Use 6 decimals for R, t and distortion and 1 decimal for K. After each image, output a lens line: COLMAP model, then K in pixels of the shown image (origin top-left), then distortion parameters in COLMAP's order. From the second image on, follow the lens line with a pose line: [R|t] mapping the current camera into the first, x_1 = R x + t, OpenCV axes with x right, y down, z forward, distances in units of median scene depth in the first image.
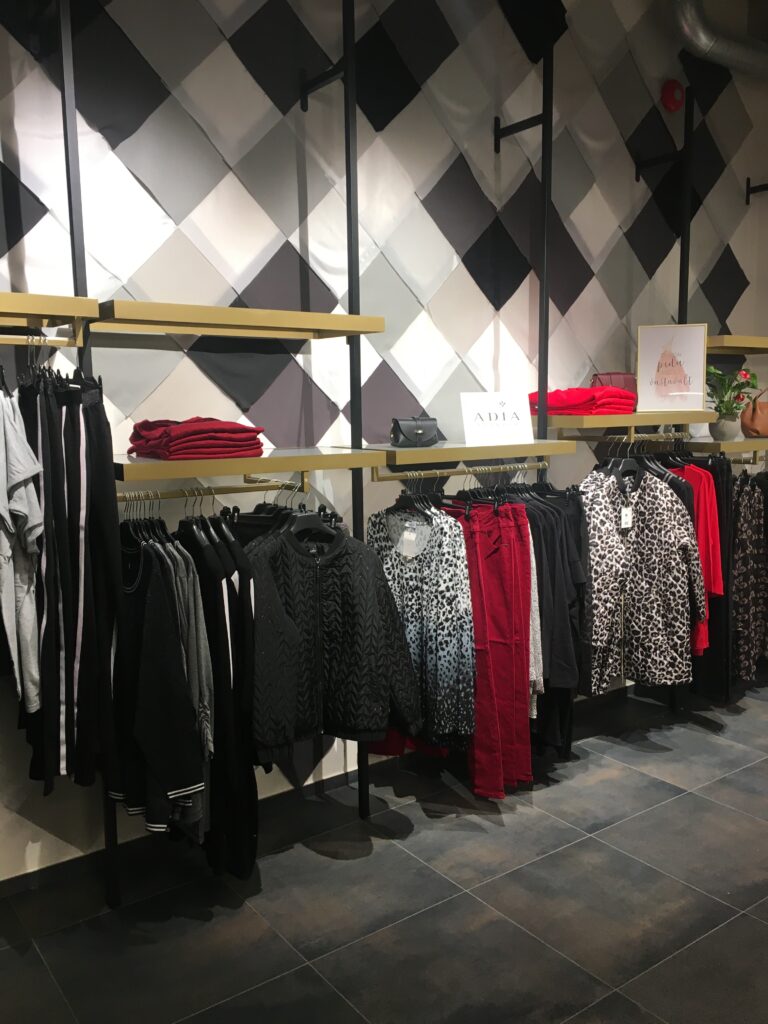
lens RADIAL K [[859.3, 0, 385.7], [0, 859.3, 519.6], [0, 0, 1]] dist [0.018909, -0.040993]
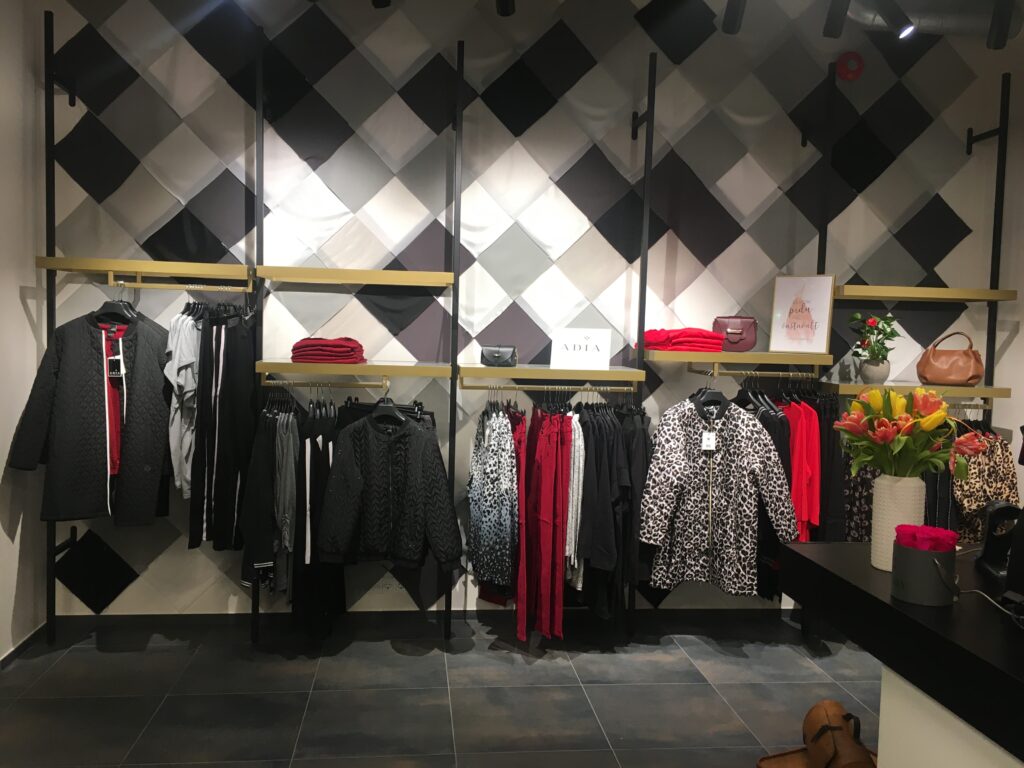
lens RADIAL K [[859.3, 0, 510.2], [0, 859.3, 375.9], [0, 0, 1]] dist [0.018909, -0.040993]
pose [[0.869728, 0.065915, -0.489110, 0.644738], [-0.103647, 0.993334, -0.050437, -0.003298], [0.482525, 0.094561, 0.870763, -0.151859]]
